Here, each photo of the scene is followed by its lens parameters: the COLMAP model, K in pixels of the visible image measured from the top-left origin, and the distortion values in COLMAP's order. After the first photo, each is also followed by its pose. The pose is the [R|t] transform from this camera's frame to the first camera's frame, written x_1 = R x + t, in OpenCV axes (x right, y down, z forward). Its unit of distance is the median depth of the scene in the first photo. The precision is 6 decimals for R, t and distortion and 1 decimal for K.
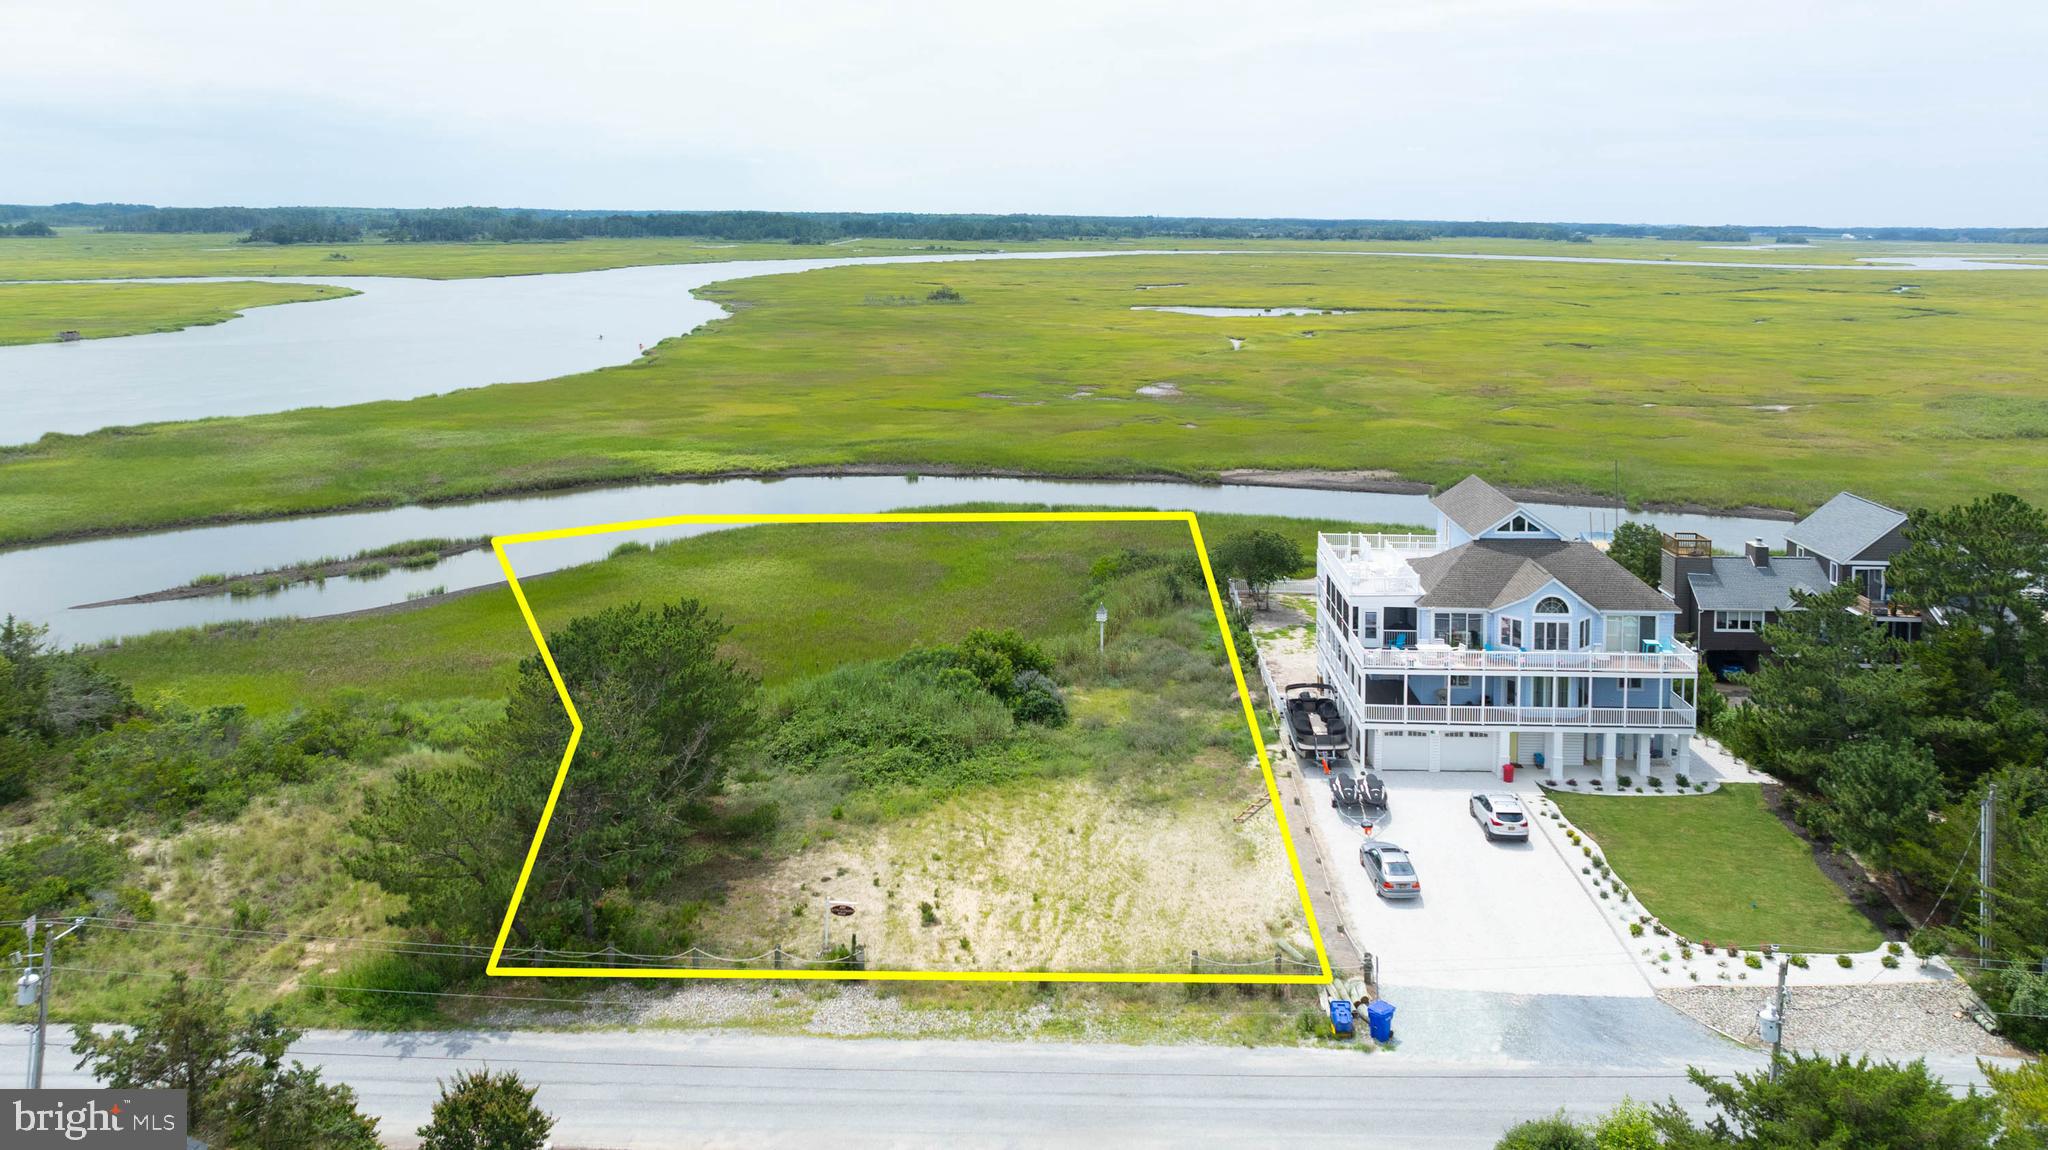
lens RADIAL K [[1493.9, 0, 1066.1], [0, 1493.9, 470.5], [0, 0, 1]] dist [-0.014680, -0.002026]
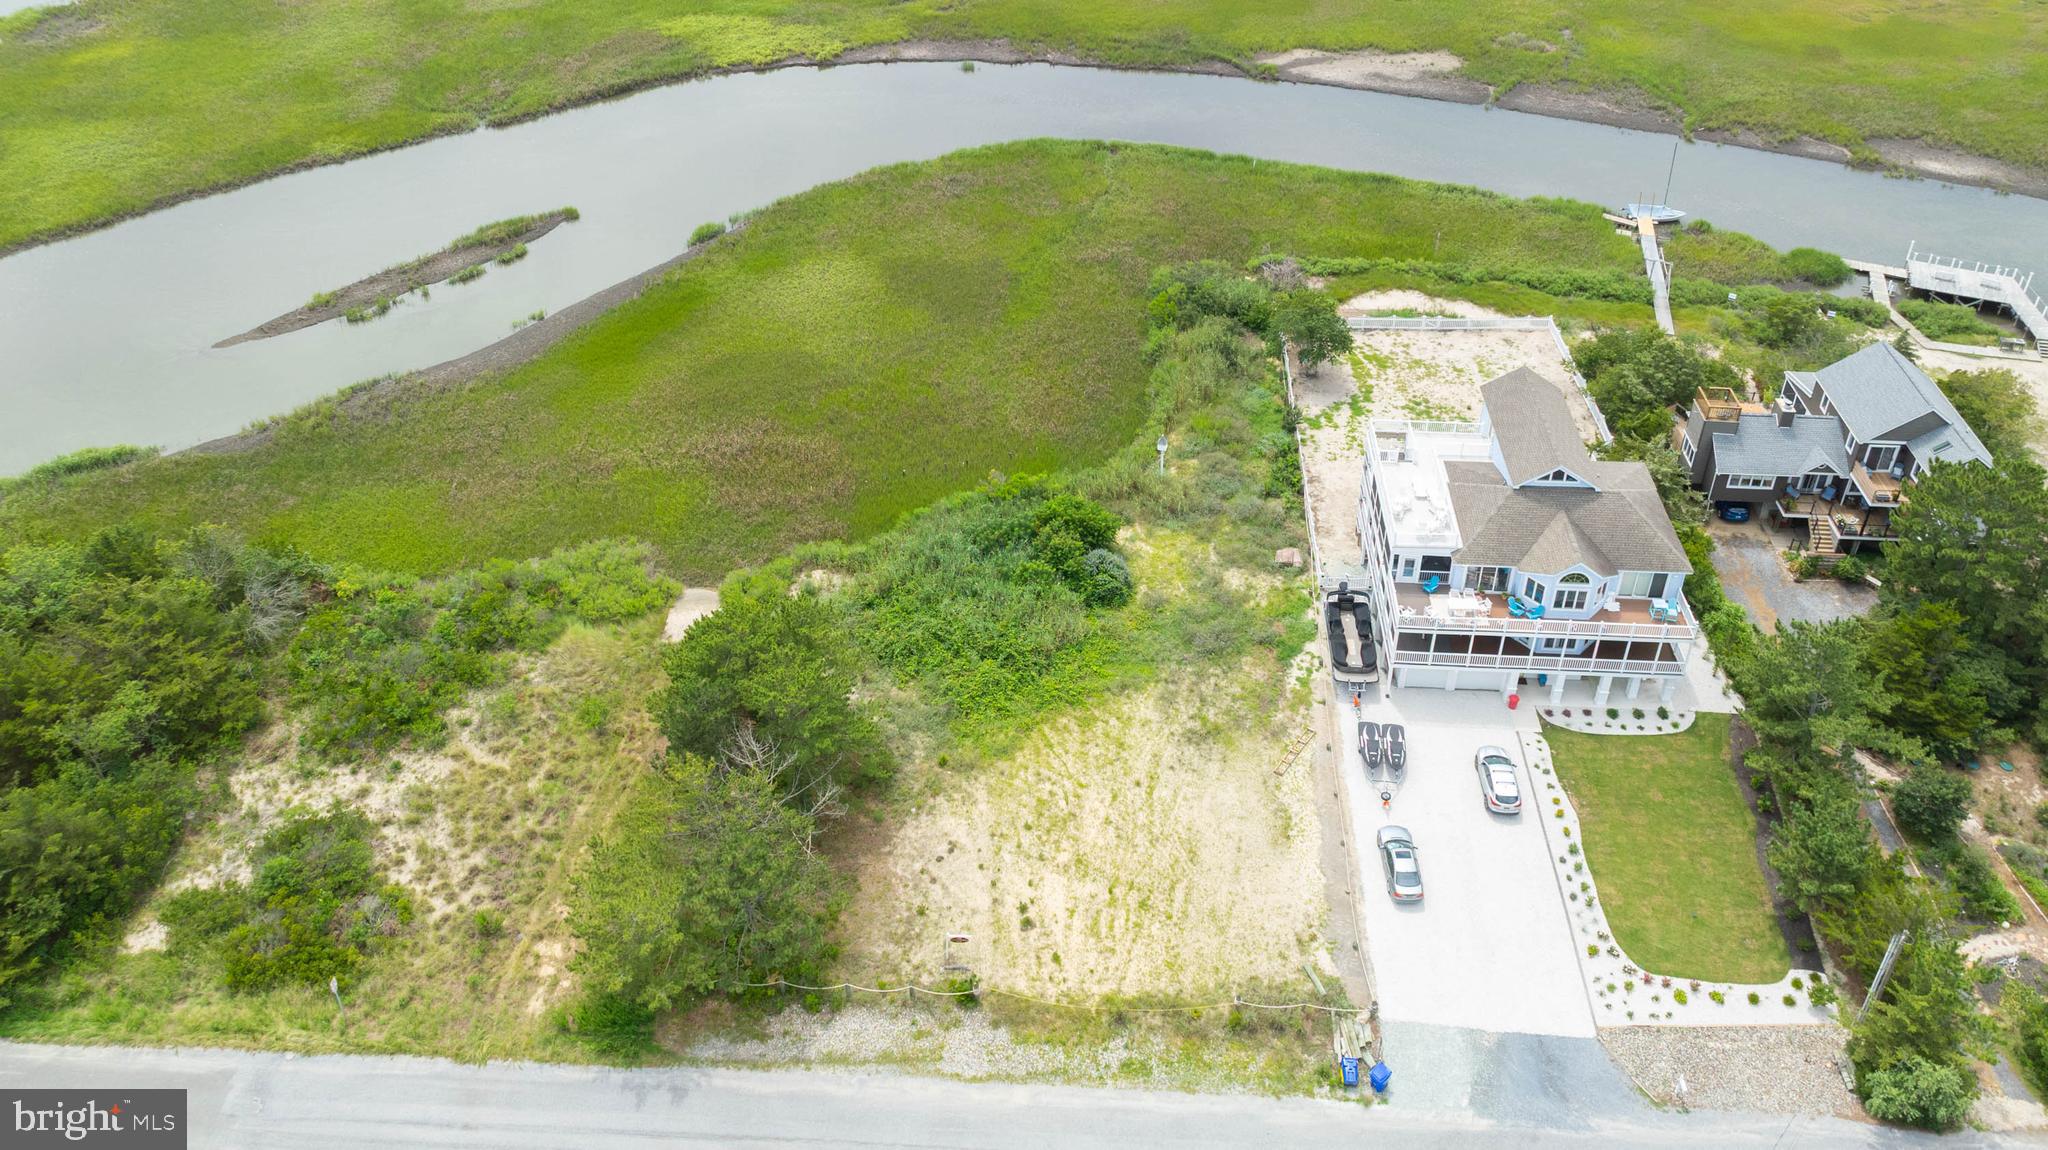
lens RADIAL K [[1440.1, 0, 1062.5], [0, 1440.1, 407.9], [0, 0, 1]] dist [-0.013561, -0.003933]
pose [[0.999622, 0.016961, -0.021626, -0.040783], [-0.005534, 0.894966, 0.446100, -0.595590], [0.026921, -0.445812, 0.894722, 0.108492]]
